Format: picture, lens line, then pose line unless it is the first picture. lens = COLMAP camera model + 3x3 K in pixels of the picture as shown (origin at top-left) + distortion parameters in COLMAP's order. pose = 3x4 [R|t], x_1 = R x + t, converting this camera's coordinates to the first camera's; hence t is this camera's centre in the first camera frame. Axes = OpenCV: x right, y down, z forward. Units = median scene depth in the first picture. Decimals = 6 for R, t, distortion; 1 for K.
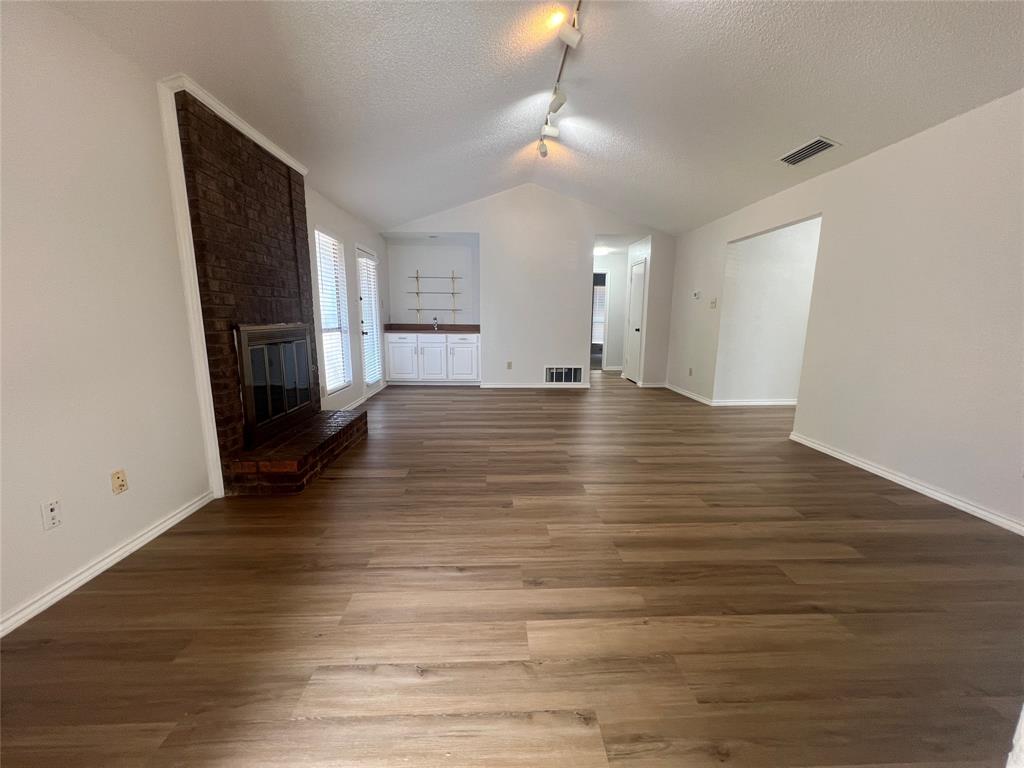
lens RADIAL K [[411.4, 0, 513.0], [0, 411.4, 383.0], [0, 0, 1]] dist [0.000021, 0.000953]
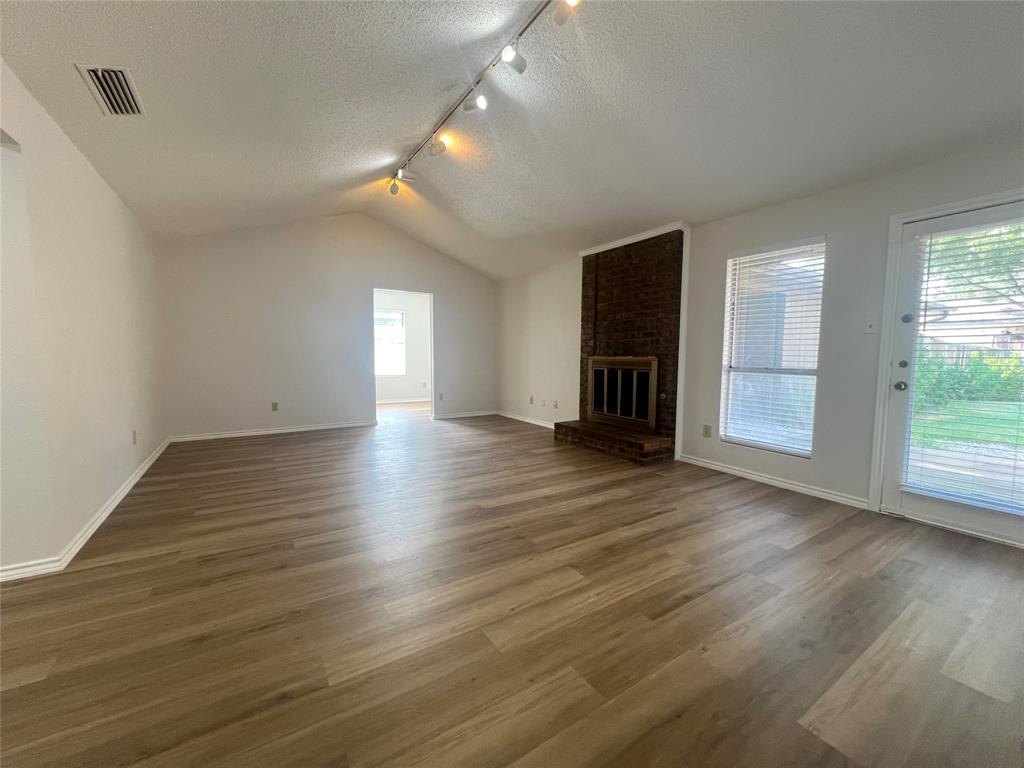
lens RADIAL K [[411.4, 0, 513.3], [0, 411.4, 381.5], [0, 0, 1]] dist [0.000021, 0.000953]
pose [[-0.851007, 0.022320, -0.524679, 0.571729], [-0.102611, 0.972772, 0.207813, -0.334829], [0.515031, 0.230688, -0.825546, 2.110099]]
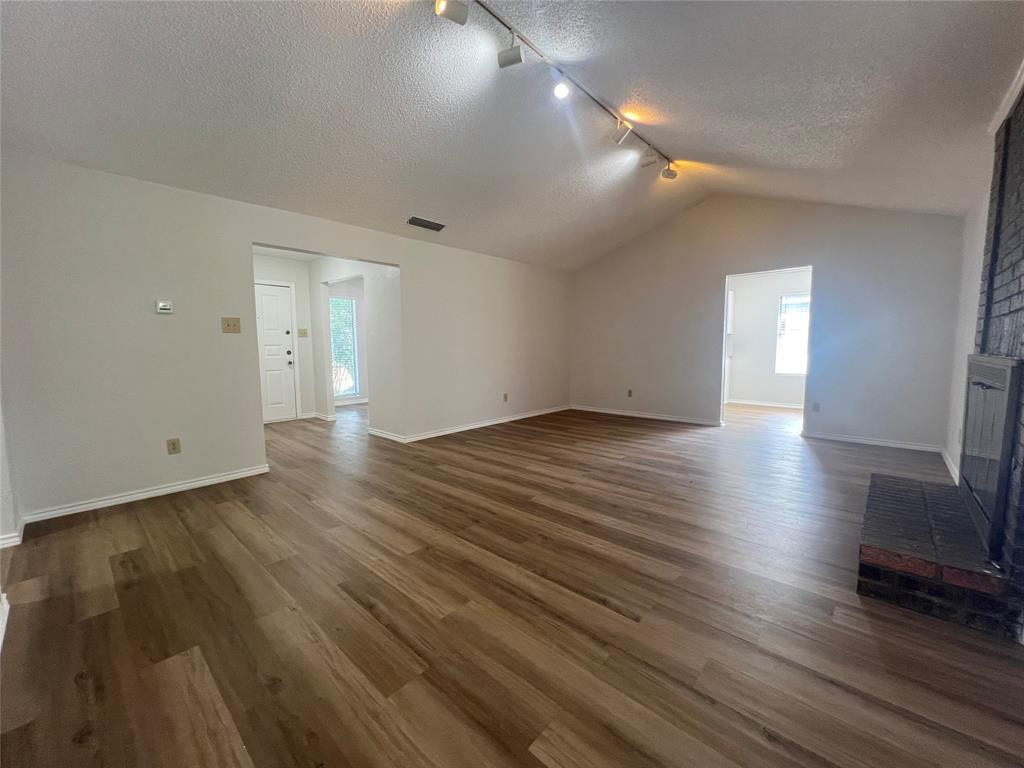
lens RADIAL K [[411.4, 0, 510.7], [0, 411.4, 384.7], [0, 0, 1]] dist [0.000021, 0.000953]
pose [[-0.720337, -0.068351, 0.690248, -0.485240], [0.119086, 0.968170, 0.220149, -0.336099], [-0.683325, 0.240780, -0.689269, 2.005828]]
